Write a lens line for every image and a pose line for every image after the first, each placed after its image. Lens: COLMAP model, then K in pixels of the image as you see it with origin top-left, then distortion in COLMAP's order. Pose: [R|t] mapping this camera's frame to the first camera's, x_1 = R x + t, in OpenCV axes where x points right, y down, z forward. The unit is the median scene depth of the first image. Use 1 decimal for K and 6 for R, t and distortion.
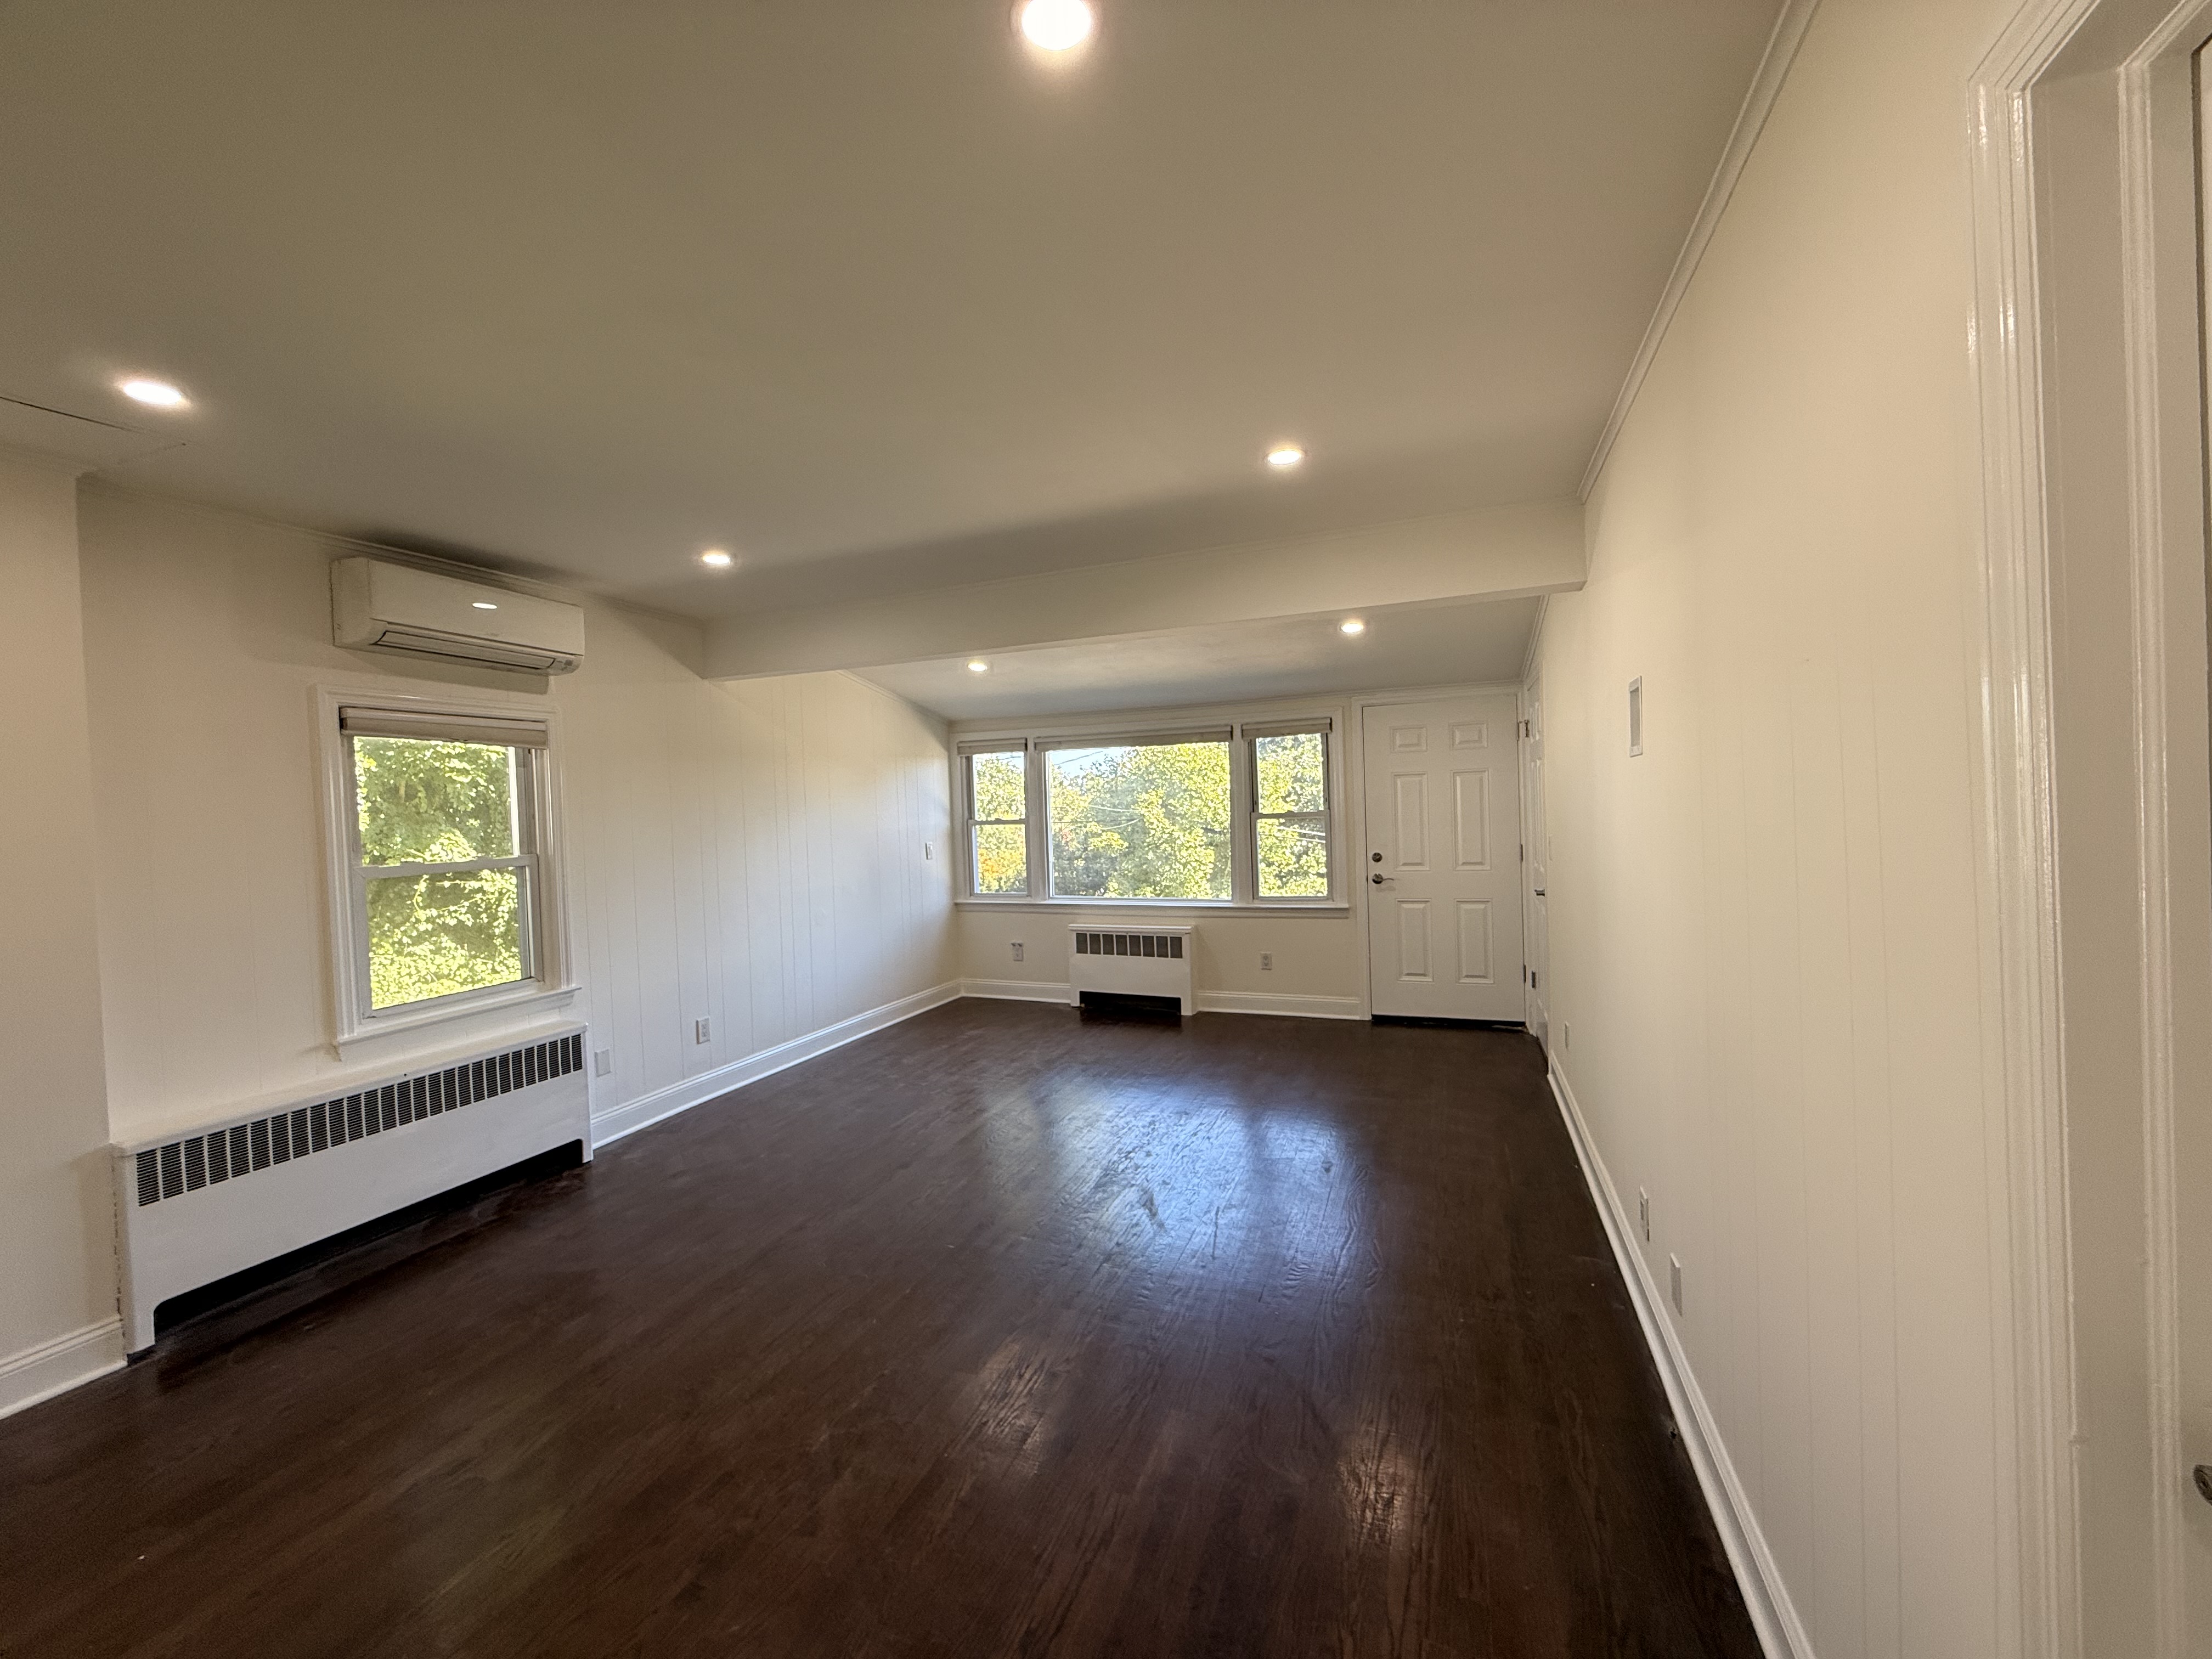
lens RADIAL K [[884.5, 0, 1100.9], [0, 884.5, 822.8], [0, 0, 1]] dist [0.001434, 0.000136]
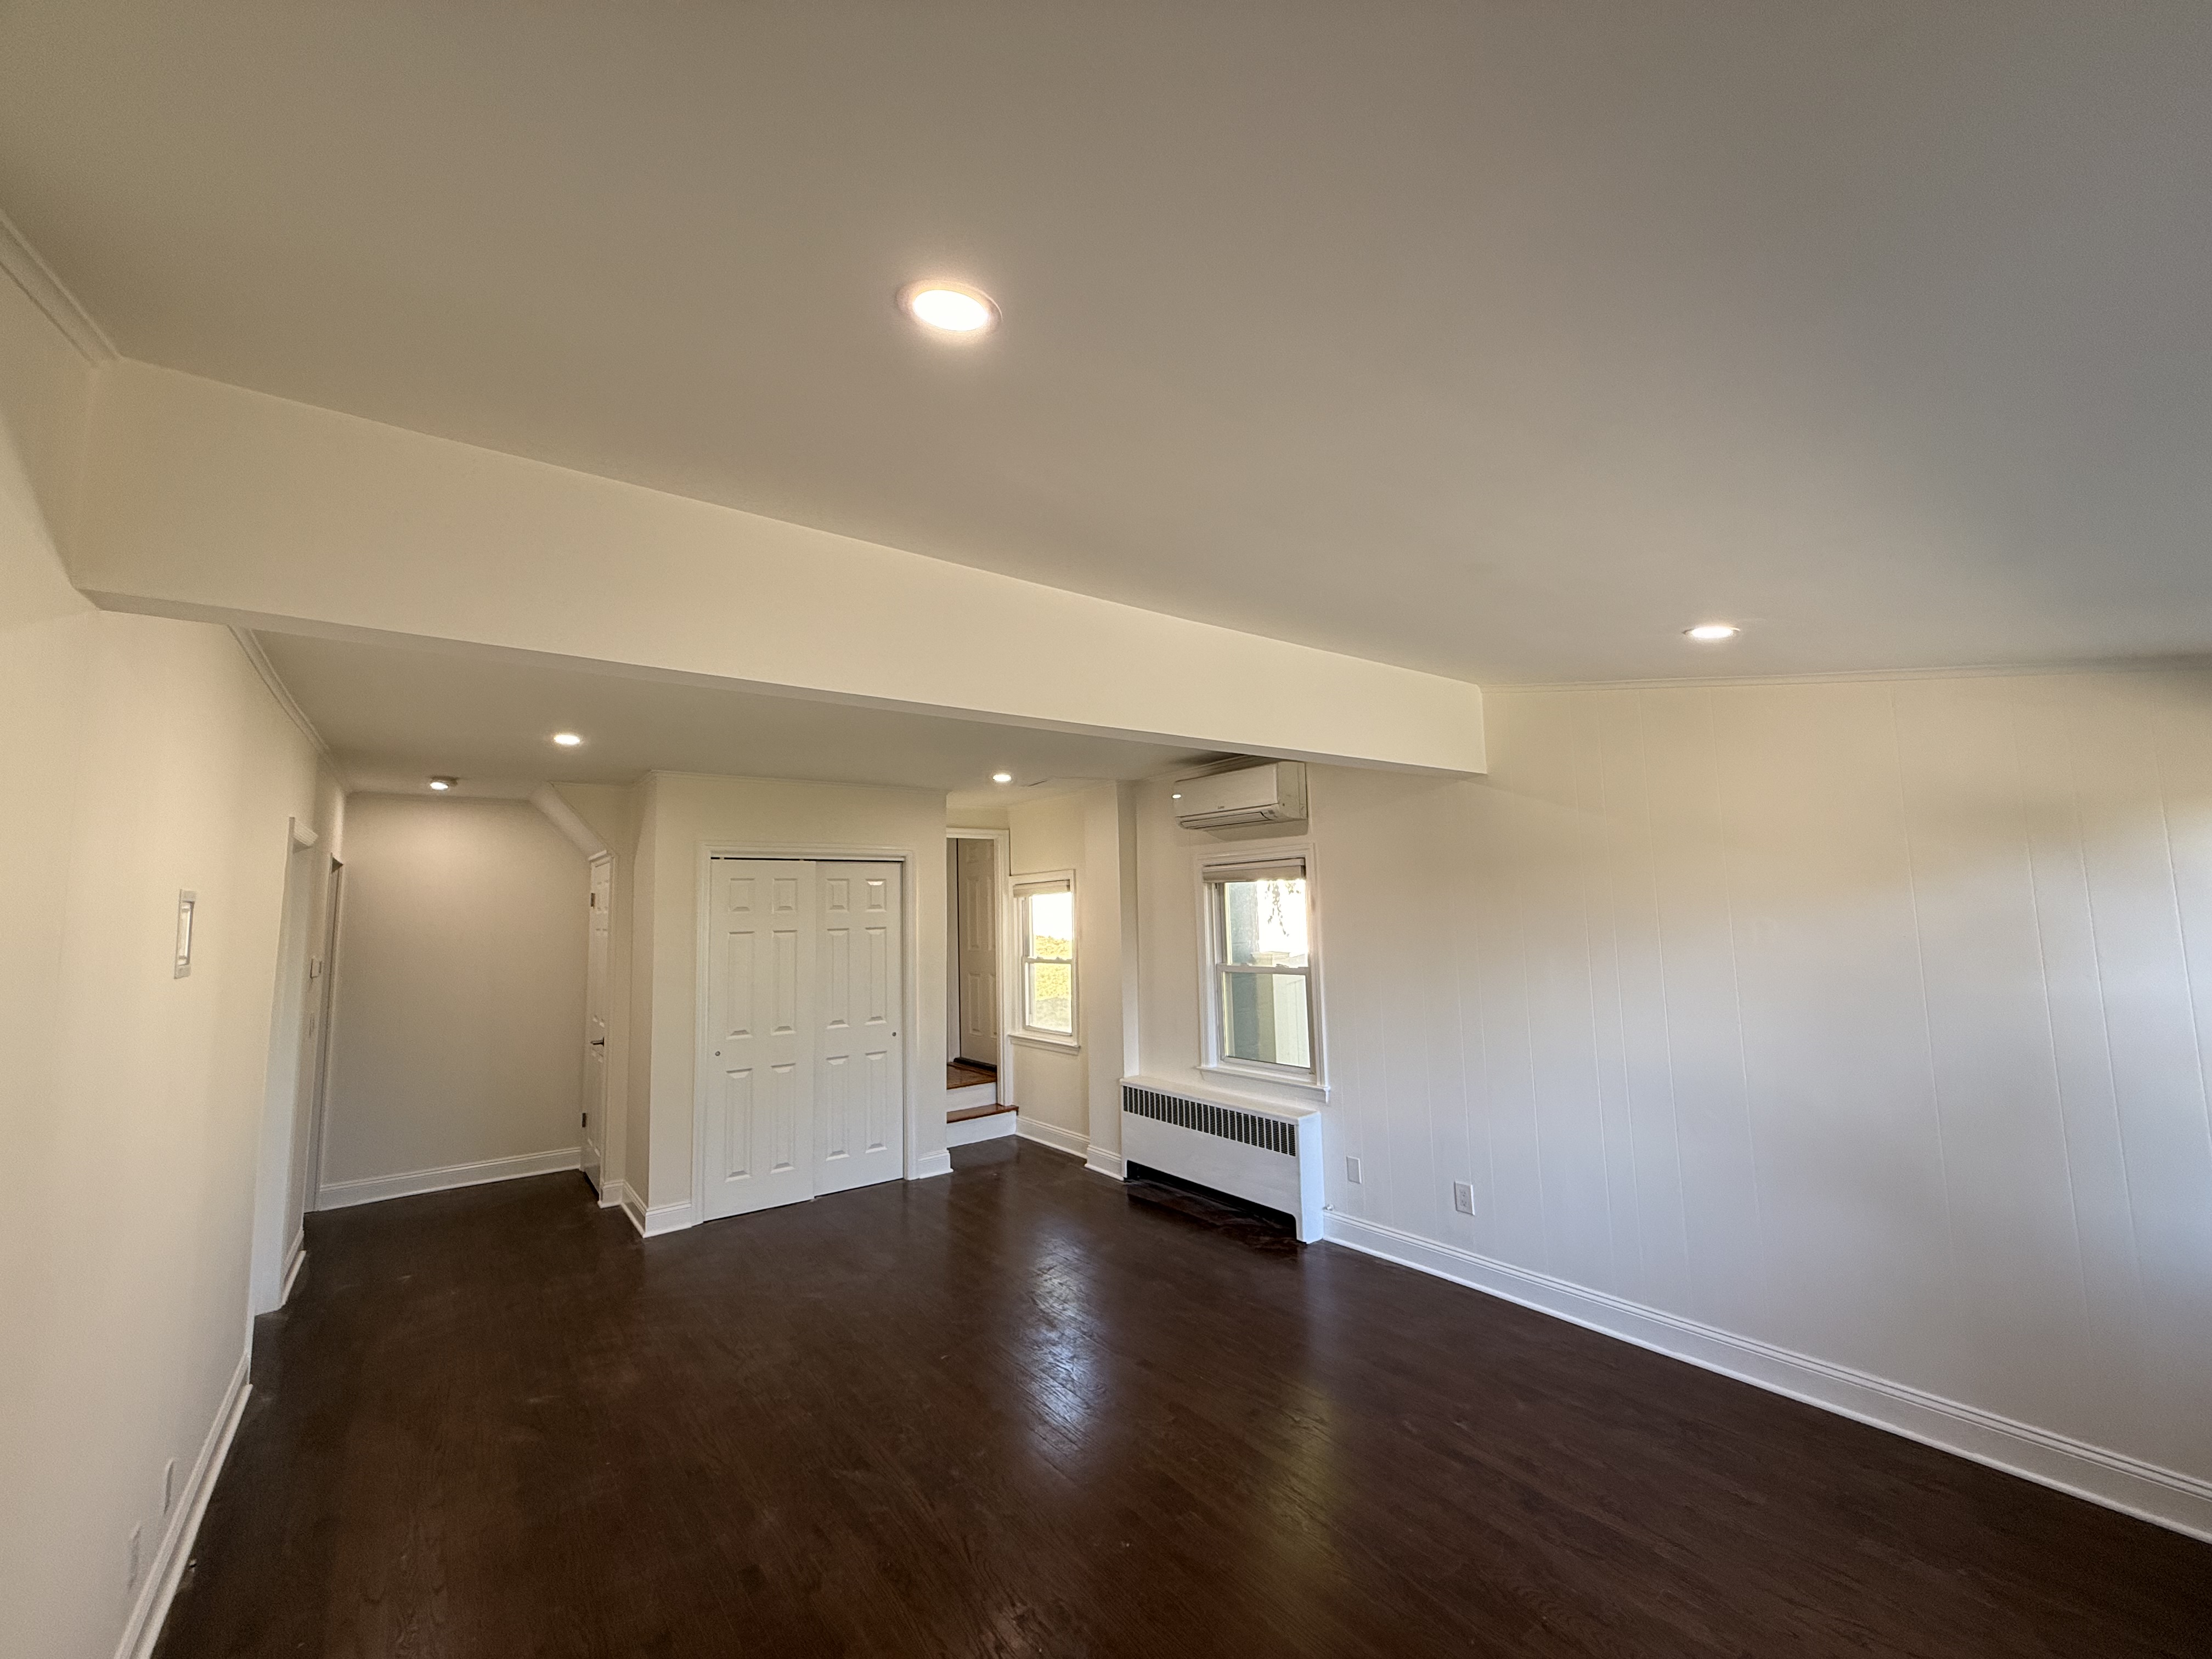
lens RADIAL K [[884.5, 0, 1095.6], [0, 884.5, 826.8], [0, 0, 1]] dist [0.001434, 0.000136]
pose [[-0.536068, -0.039332, -0.843258, 0.578619], [0.029741, 0.997414, -0.065430, -0.090272], [0.843651, -0.060154, -0.533512, 1.489222]]
